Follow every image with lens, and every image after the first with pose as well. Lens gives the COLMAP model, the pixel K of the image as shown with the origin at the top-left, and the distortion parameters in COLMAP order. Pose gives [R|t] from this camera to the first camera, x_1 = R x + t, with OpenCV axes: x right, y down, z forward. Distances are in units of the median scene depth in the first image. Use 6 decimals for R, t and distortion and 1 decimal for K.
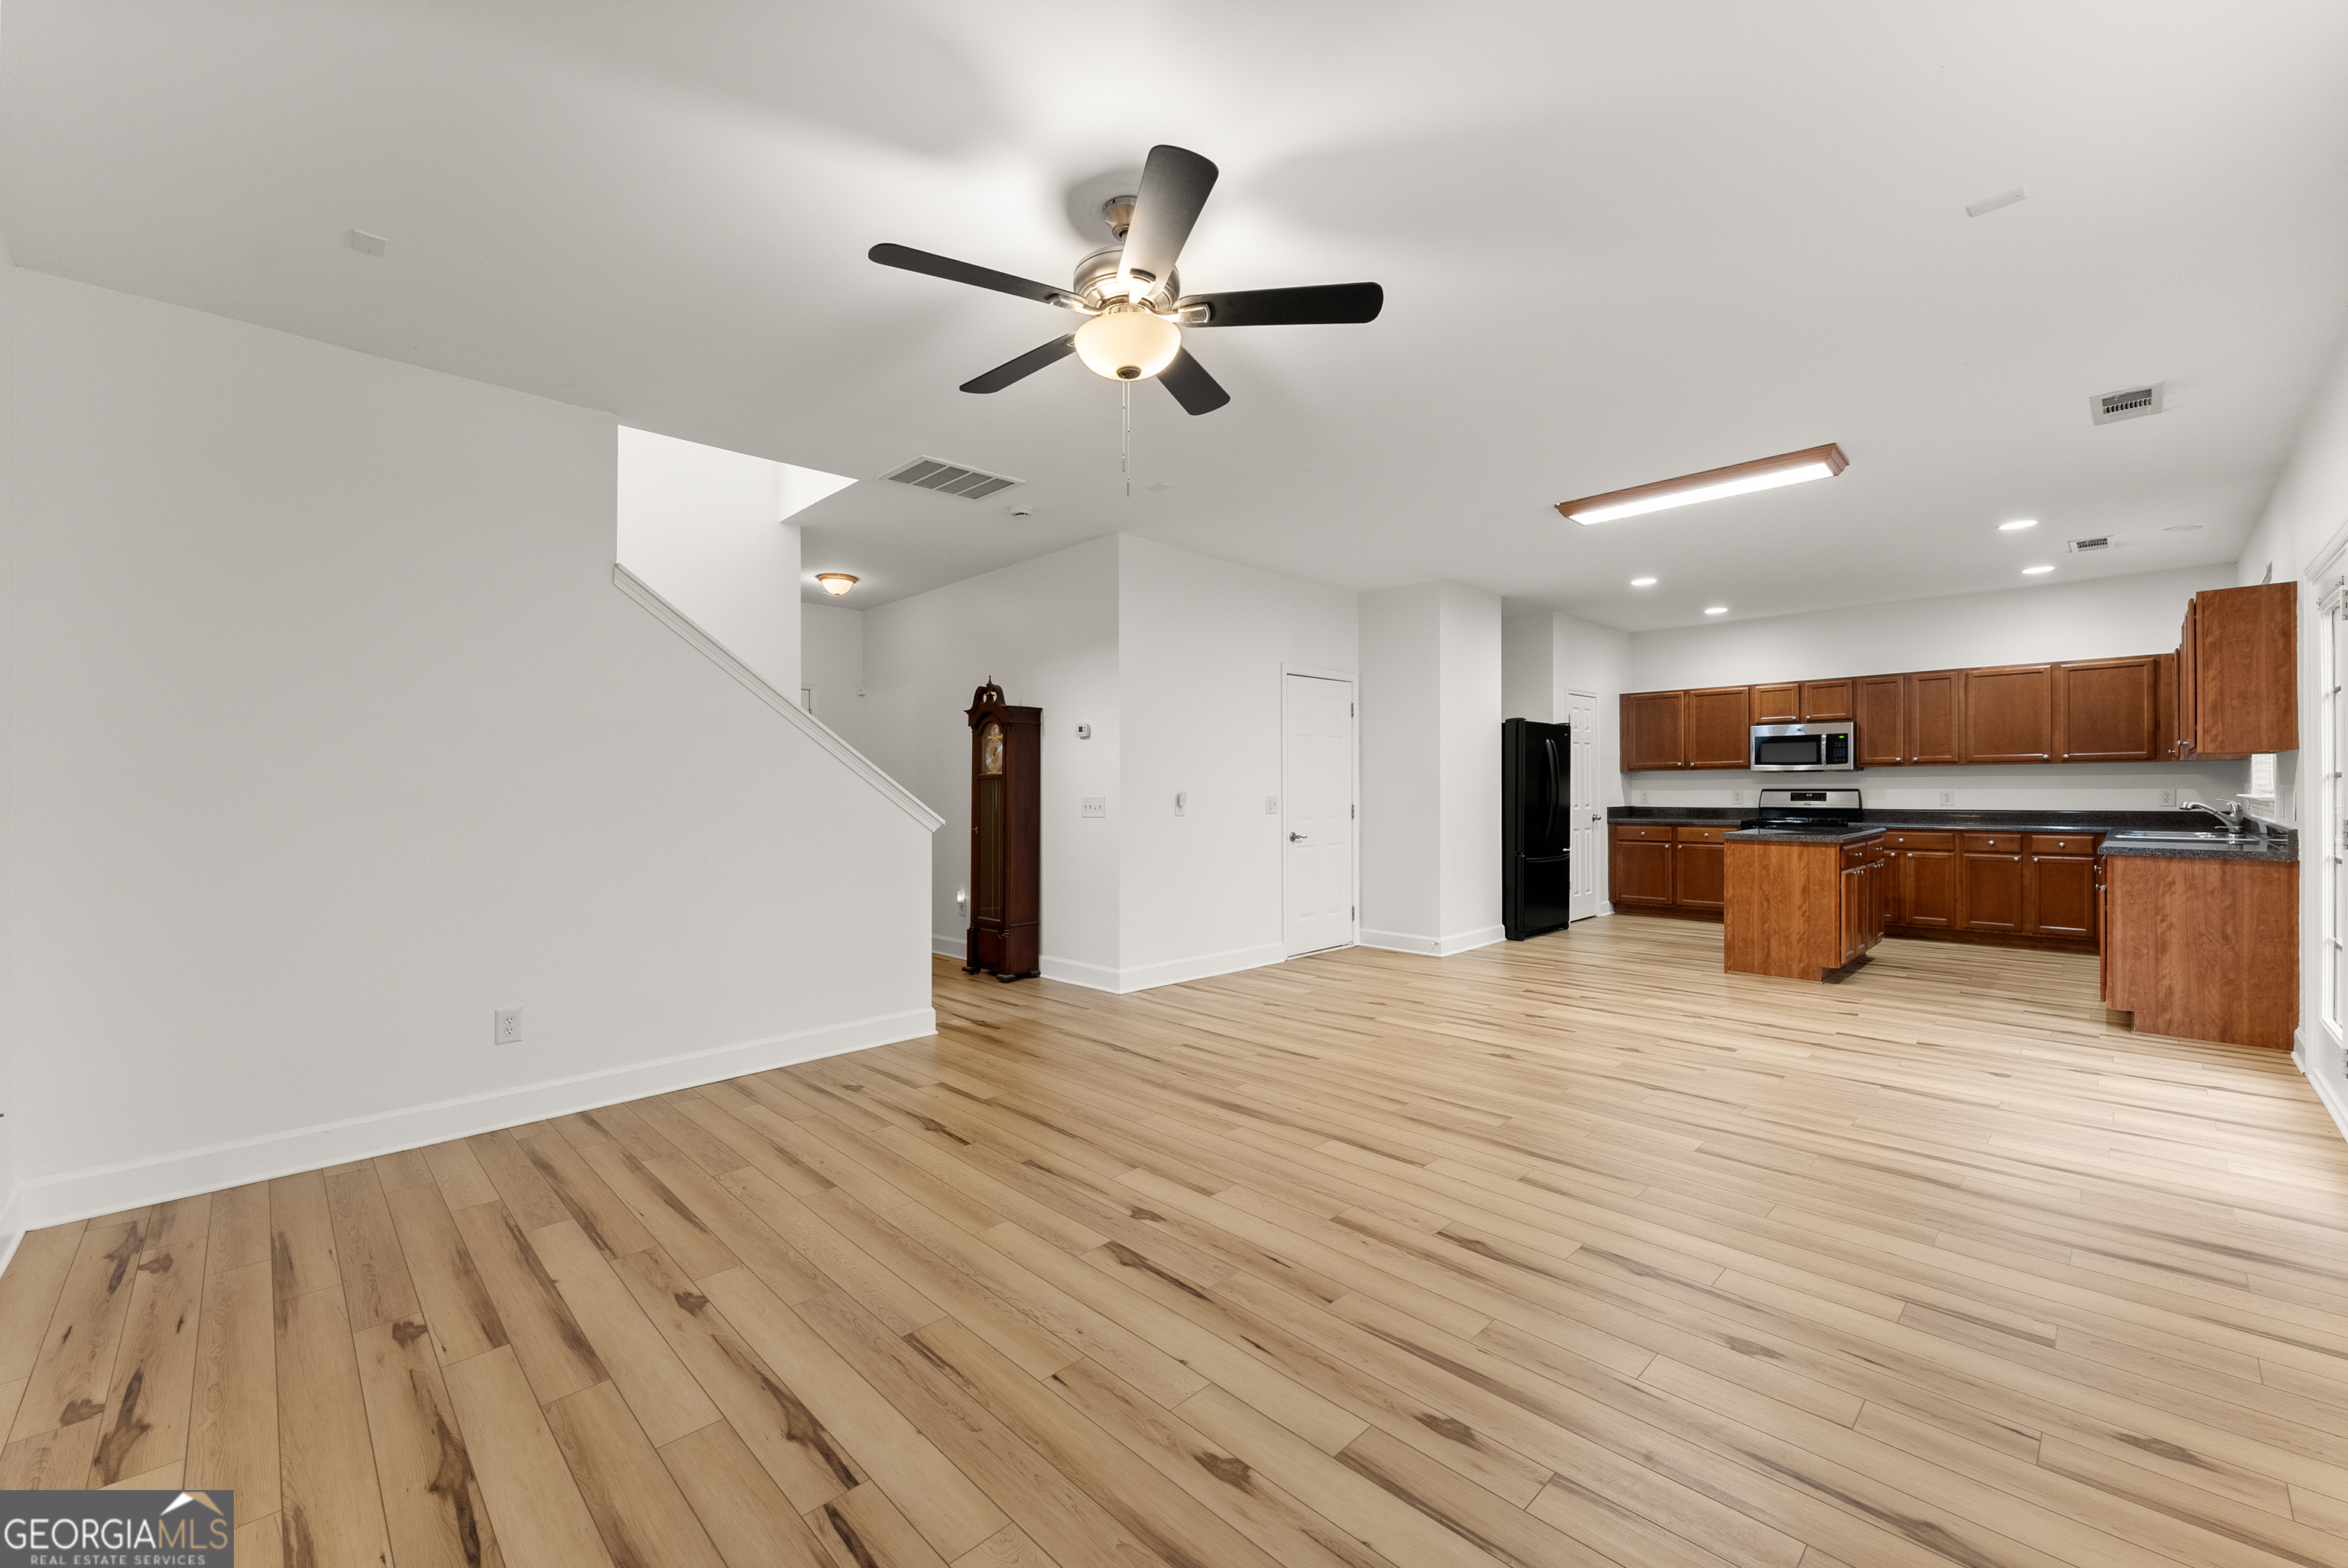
lens RADIAL K [[943.4, 0, 1165.0], [0, 943.4, 772.2], [0, 0, 1]] dist [0.000073, 0.000441]
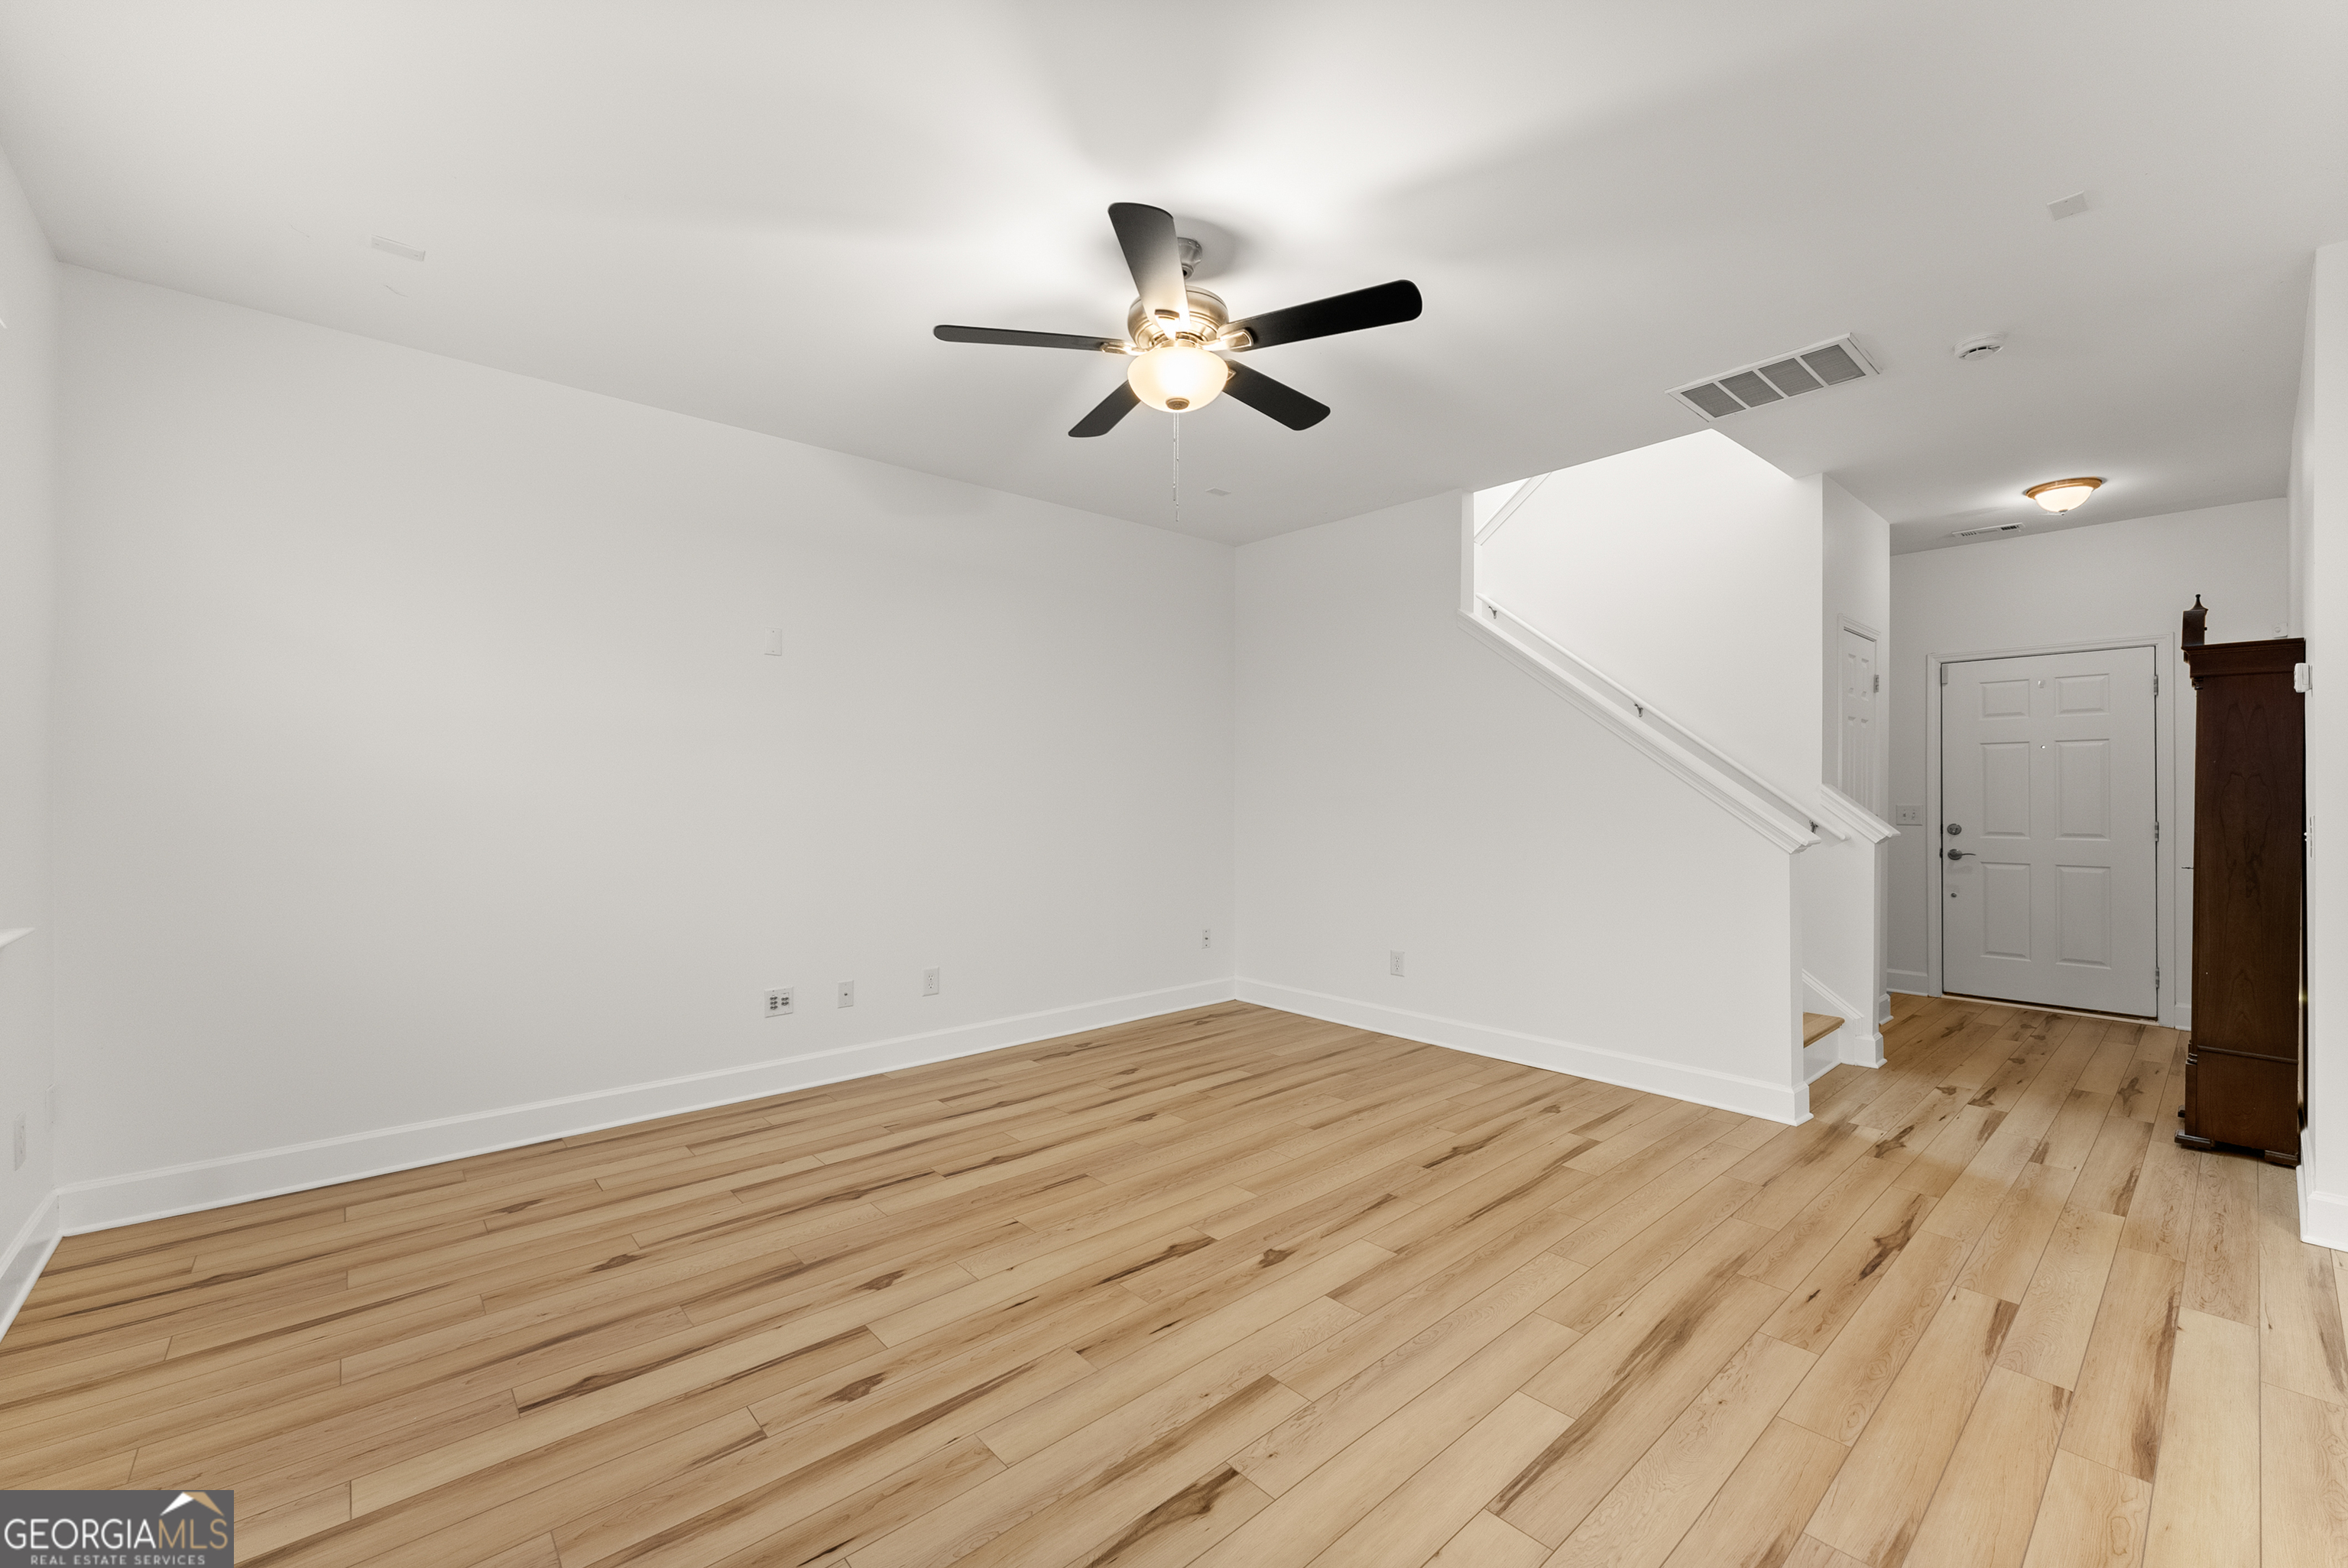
lens RADIAL K [[943.4, 0, 1166.5], [0, 943.4, 775.6], [0, 0, 1]] dist [0.000073, 0.000441]
pose [[-0.050769, -0.010111, -0.998659, 0.432343], [0.015554, 0.999819, -0.010913, 0.000830], [0.998589, -0.016087, -0.050603, 0.445418]]
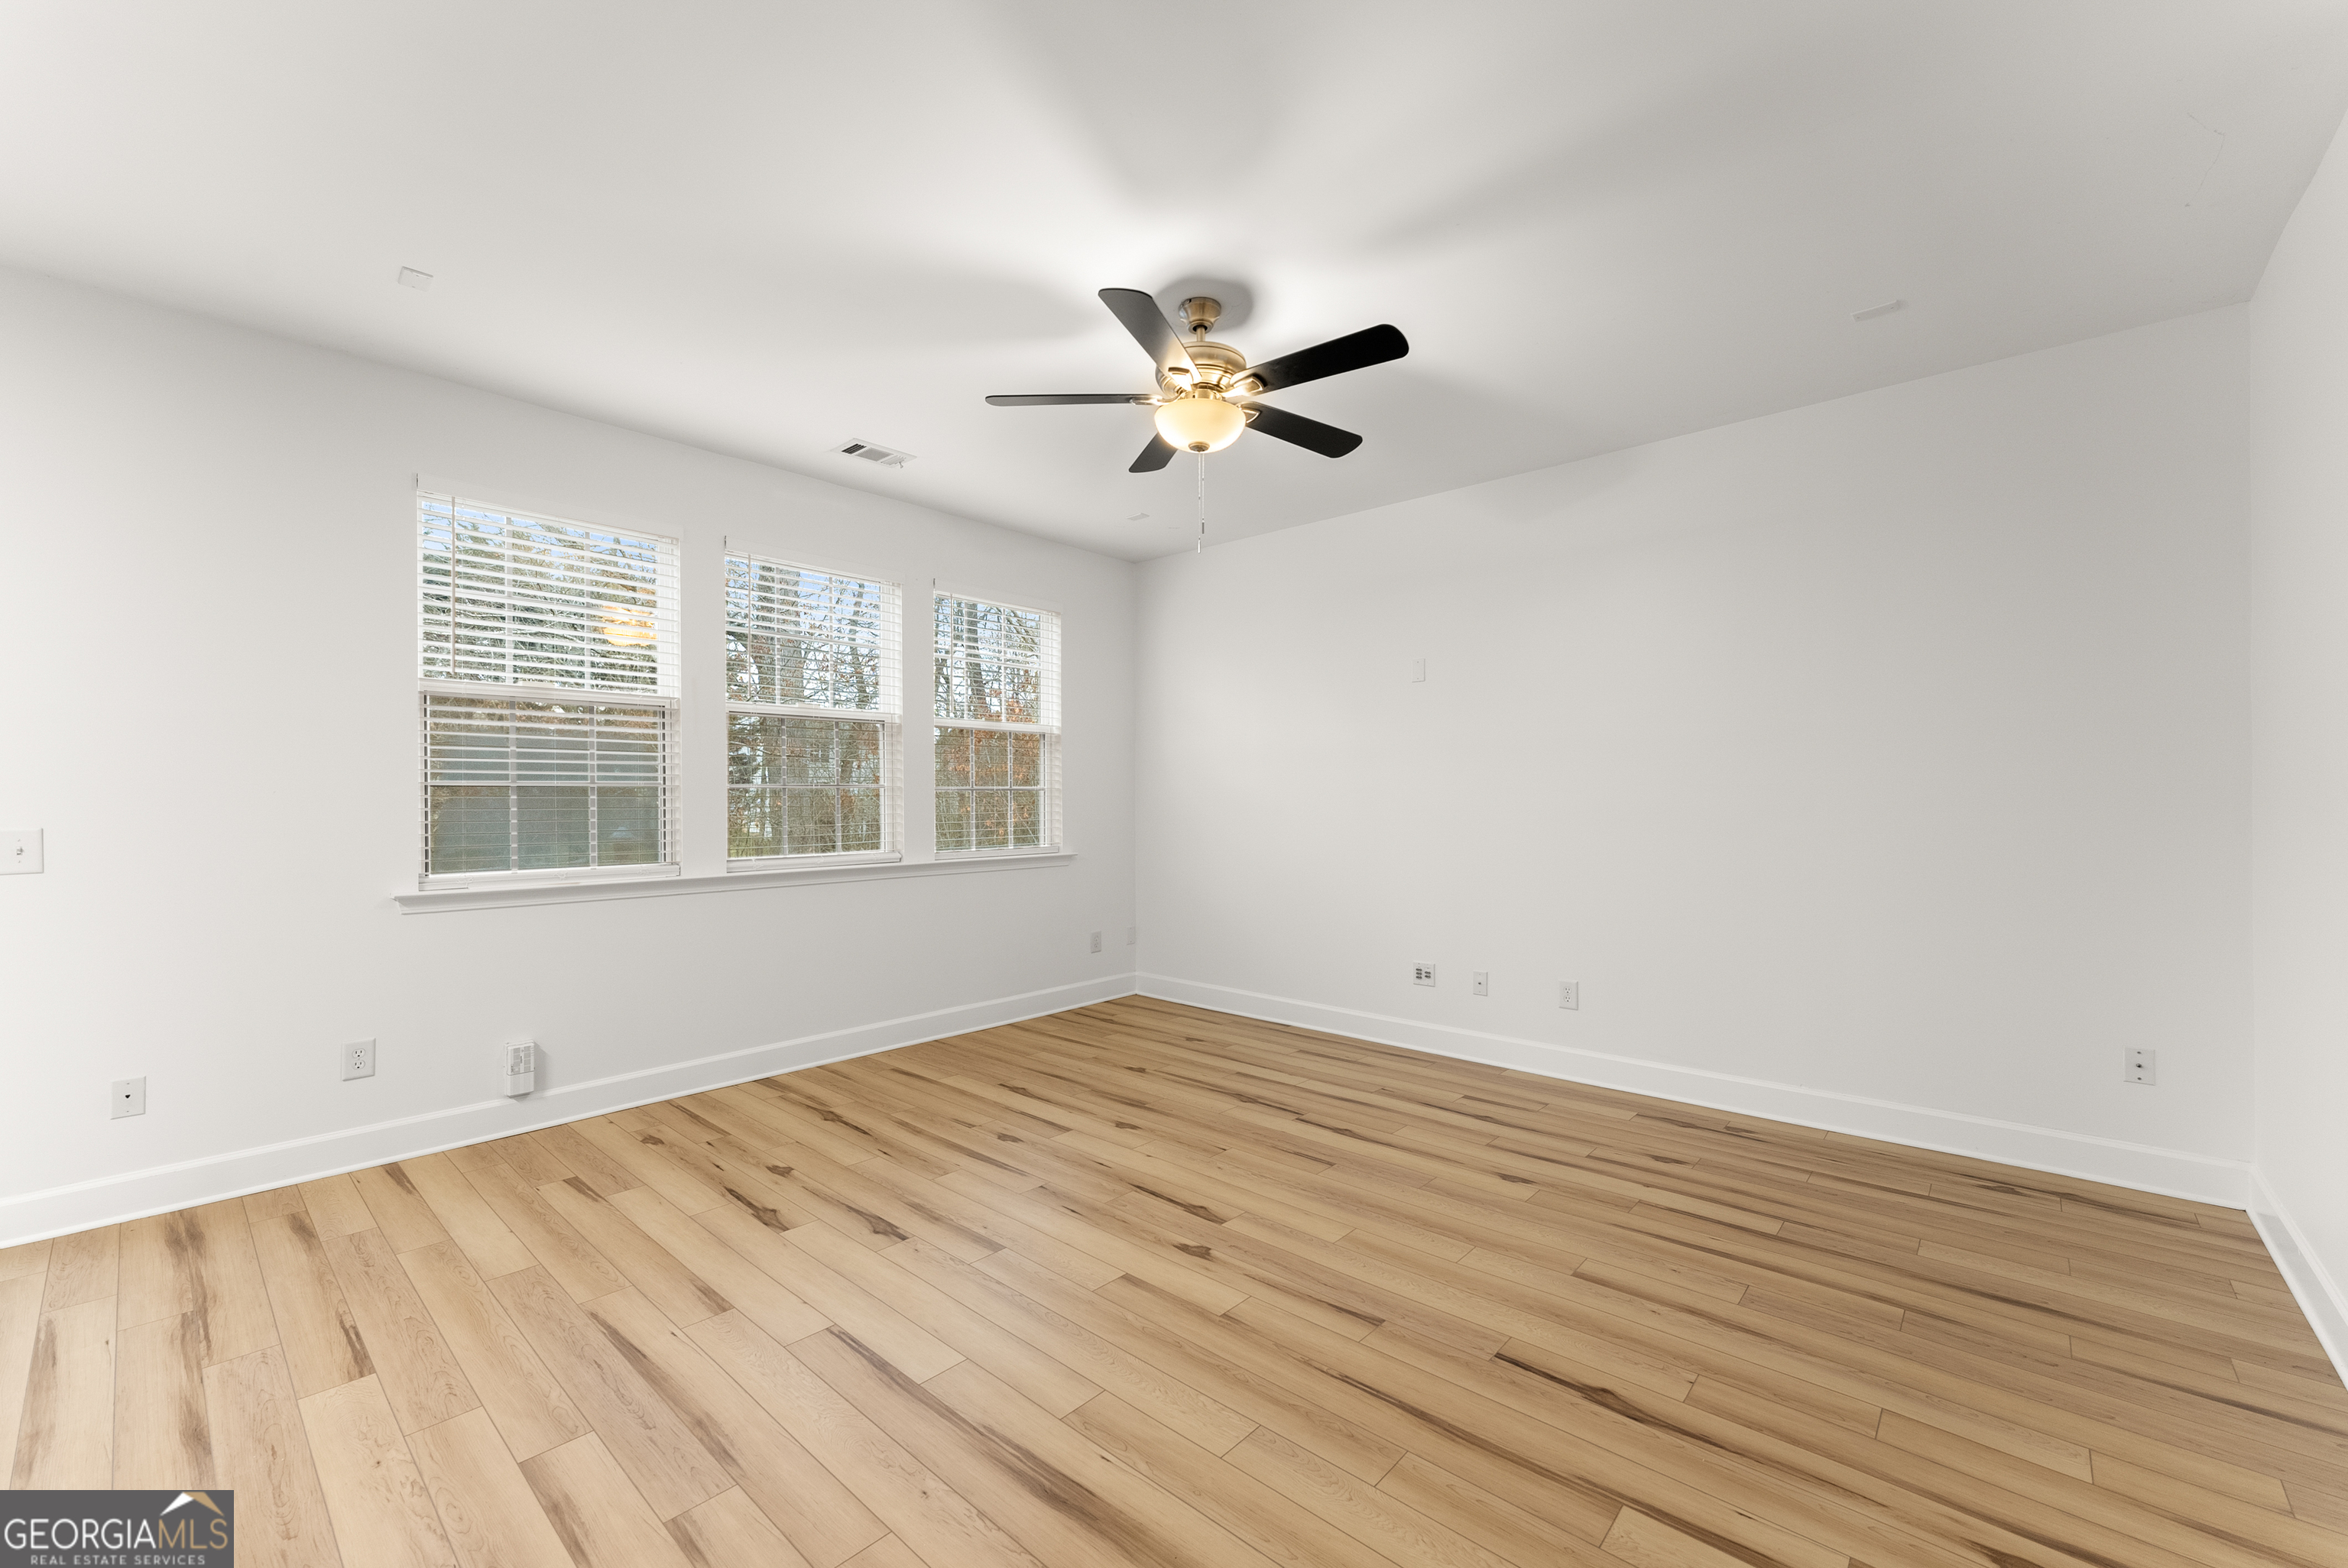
lens RADIAL K [[943.4, 0, 1172.0], [0, 943.4, 794.6], [0, 0, 1]] dist [0.000073, 0.000441]
pose [[-0.997503, 0.008823, -0.070067, 0.030692], [0.010019, 0.999810, -0.016741, 0.011381], [0.069906, -0.017401, -0.997402, 0.919140]]
